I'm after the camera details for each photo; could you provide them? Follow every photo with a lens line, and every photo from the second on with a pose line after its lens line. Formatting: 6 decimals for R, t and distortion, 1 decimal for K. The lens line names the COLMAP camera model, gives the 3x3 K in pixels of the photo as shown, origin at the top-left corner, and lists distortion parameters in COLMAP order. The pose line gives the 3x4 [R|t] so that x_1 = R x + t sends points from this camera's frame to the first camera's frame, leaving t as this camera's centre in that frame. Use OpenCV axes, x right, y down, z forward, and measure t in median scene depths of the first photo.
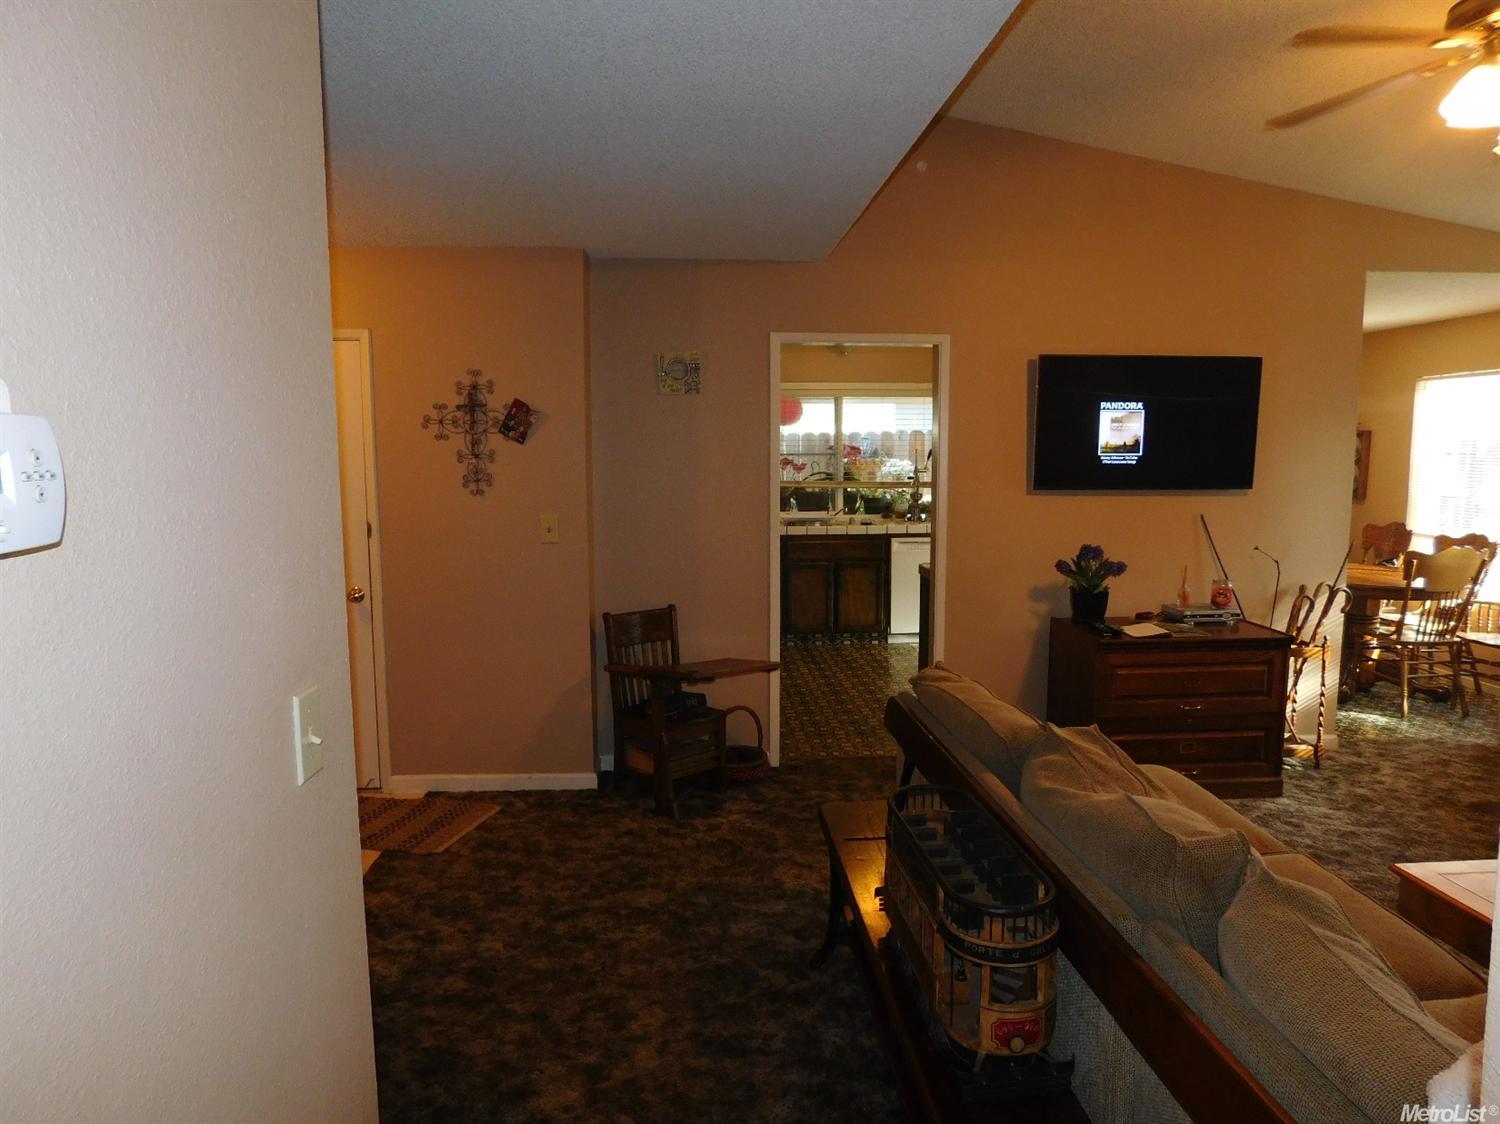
lens RADIAL K [[992.9, 0, 747.5], [0, 992.9, 565.3], [0, 0, 1]] dist [-0.067335, 0.056236]
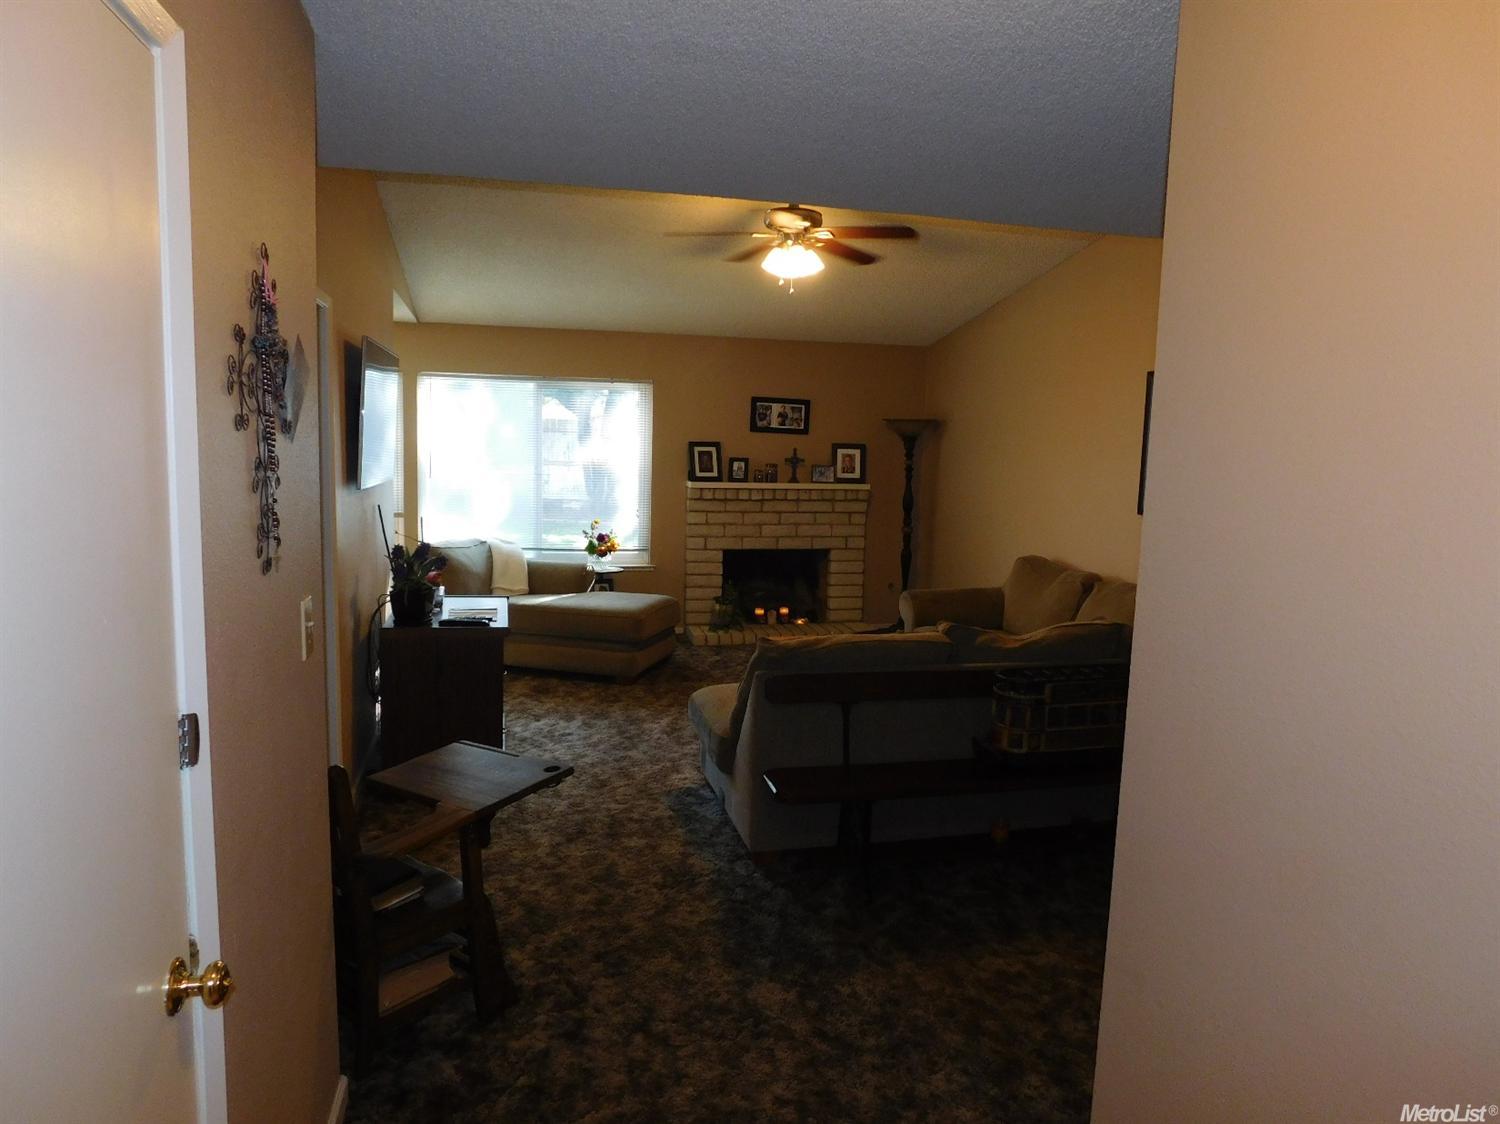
lens RADIAL K [[992.9, 0, 747.5], [0, 992.9, 565.3], [0, 0, 1]] dist [-0.067335, 0.056236]
pose [[-0.175490, -0.123833, 0.976662, -0.847031], [0.089313, 0.985964, 0.141061, -0.137607], [-0.980421, 0.111984, -0.161967, 1.089578]]
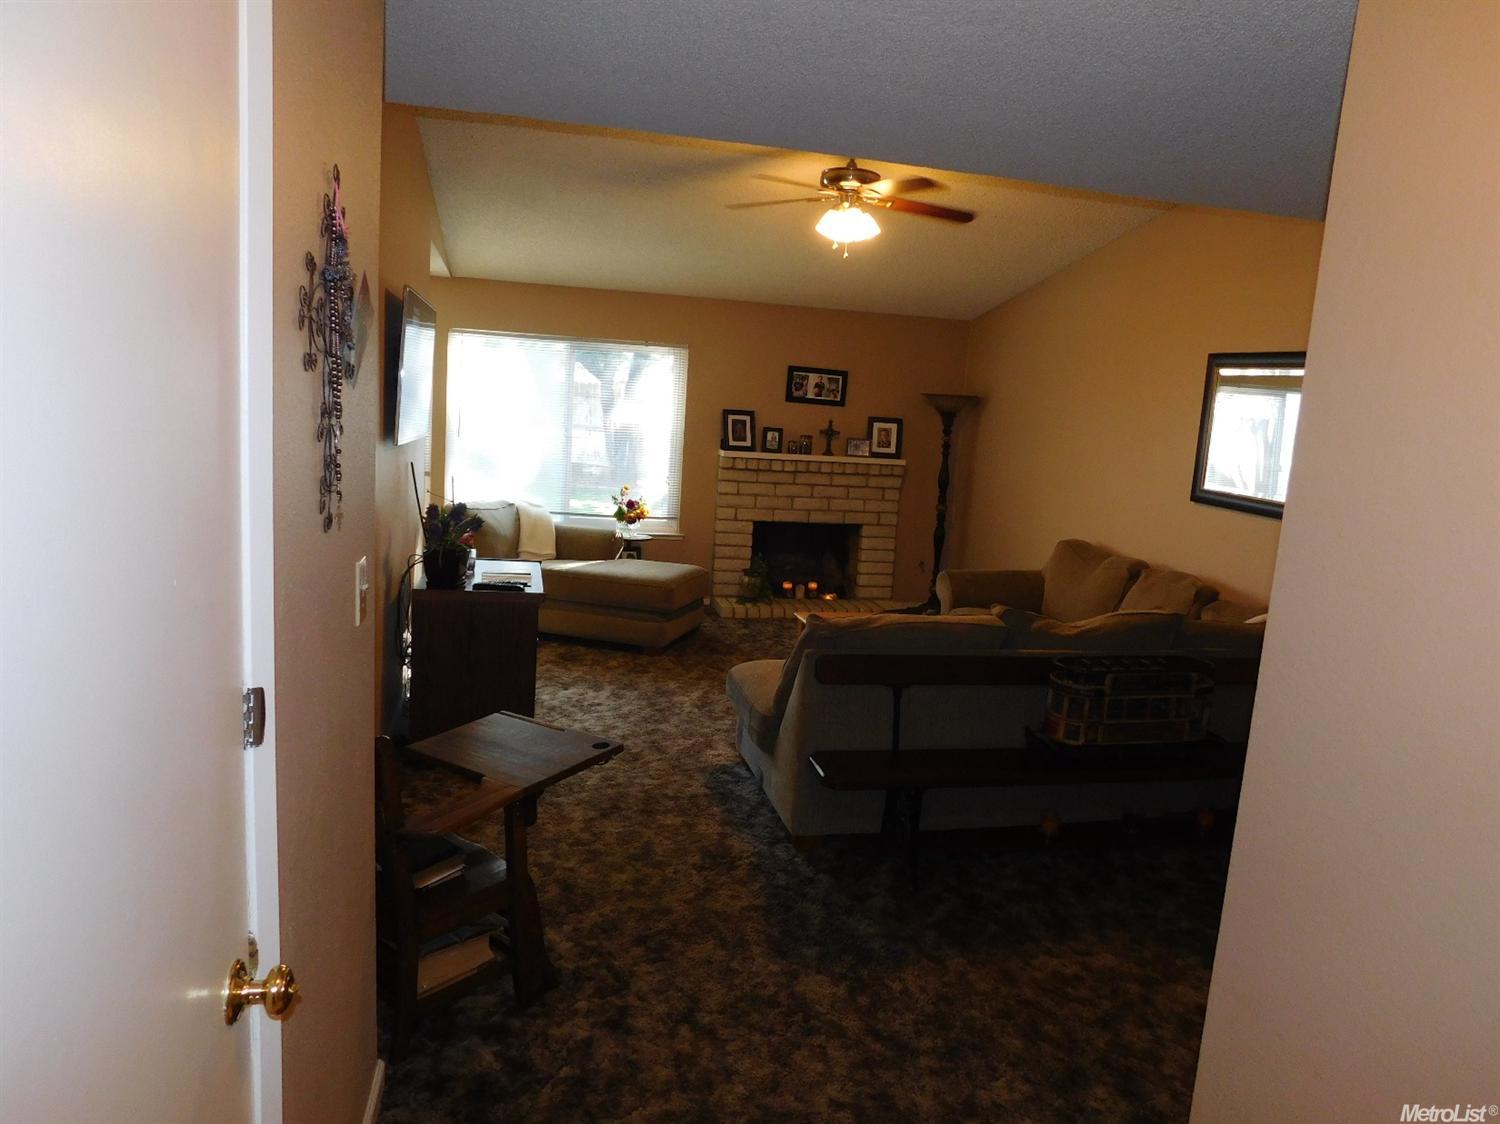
lens RADIAL K [[992.9, 0, 747.5], [0, 992.9, 565.3], [0, 0, 1]] dist [-0.067335, 0.056236]
pose [[-0.159129, -0.158051, 0.974524, -0.798216], [0.054078, 0.984225, 0.168455, -0.135689], [-0.985776, 0.079507, -0.148071, 1.123921]]
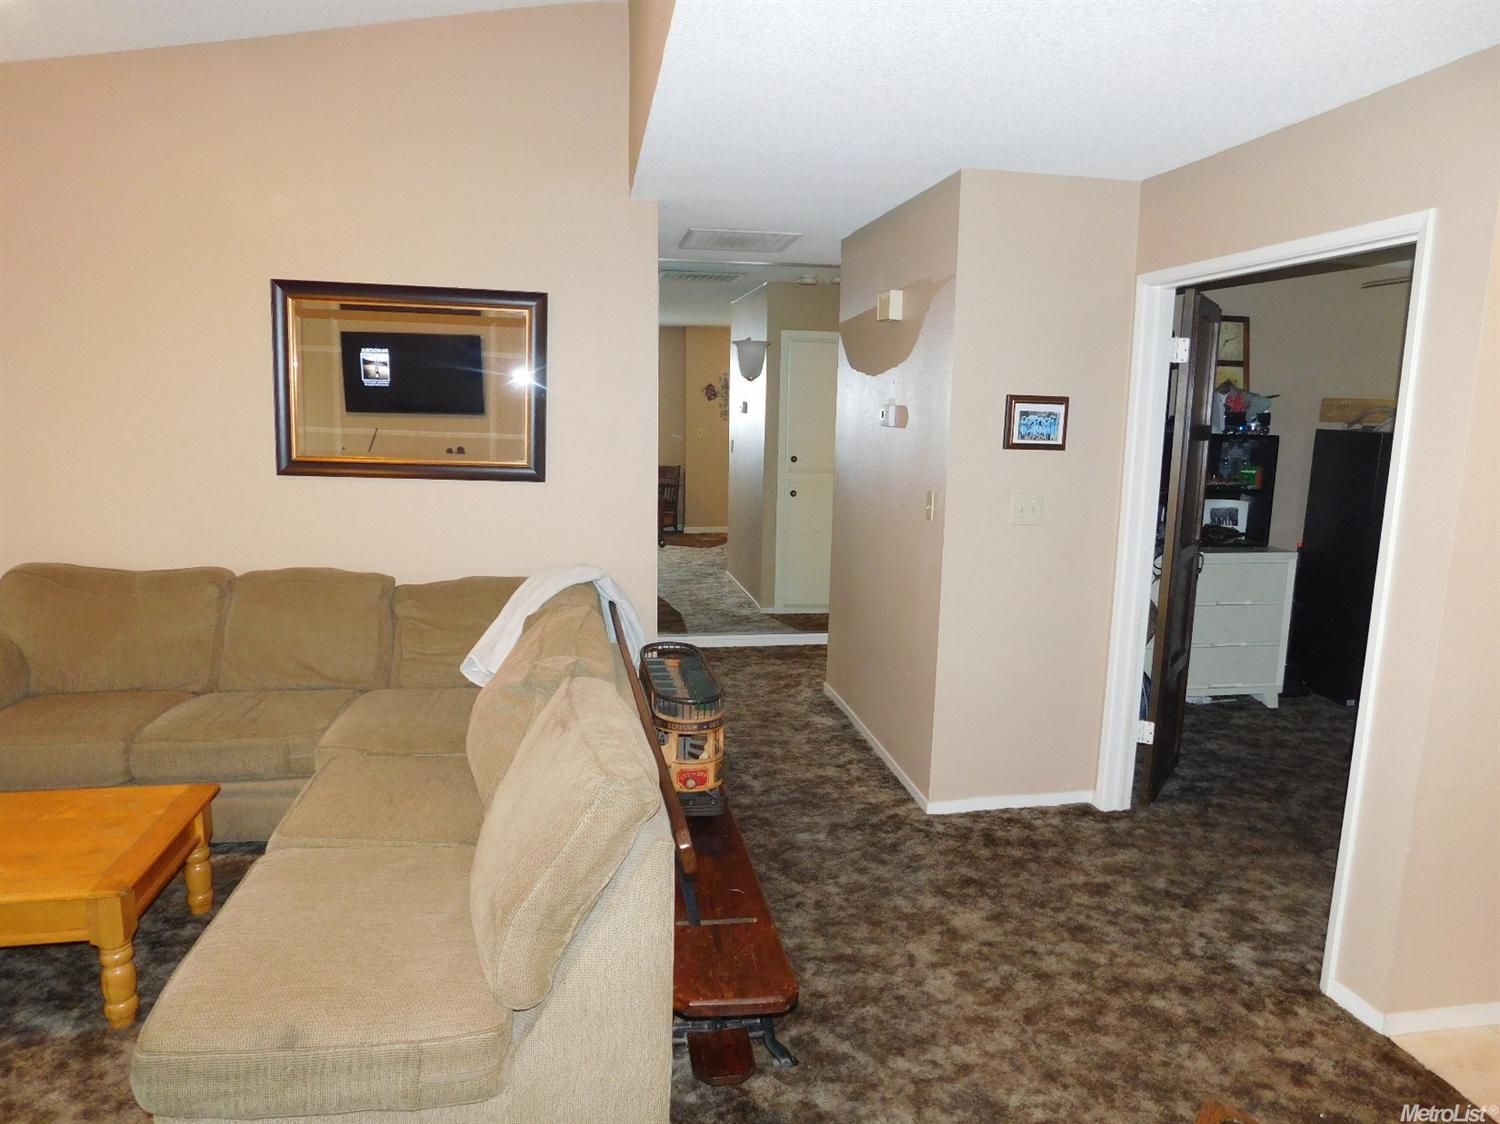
lens RADIAL K [[992.9, 0, 747.5], [0, 992.9, 565.3], [0, 0, 1]] dist [-0.067335, 0.056236]
pose [[-0.994517, 0.000596, -0.104572, 0.157100], [-0.029322, 0.958278, 0.284330, -0.181221], [0.100379, 0.285837, -0.953006, 1.402099]]
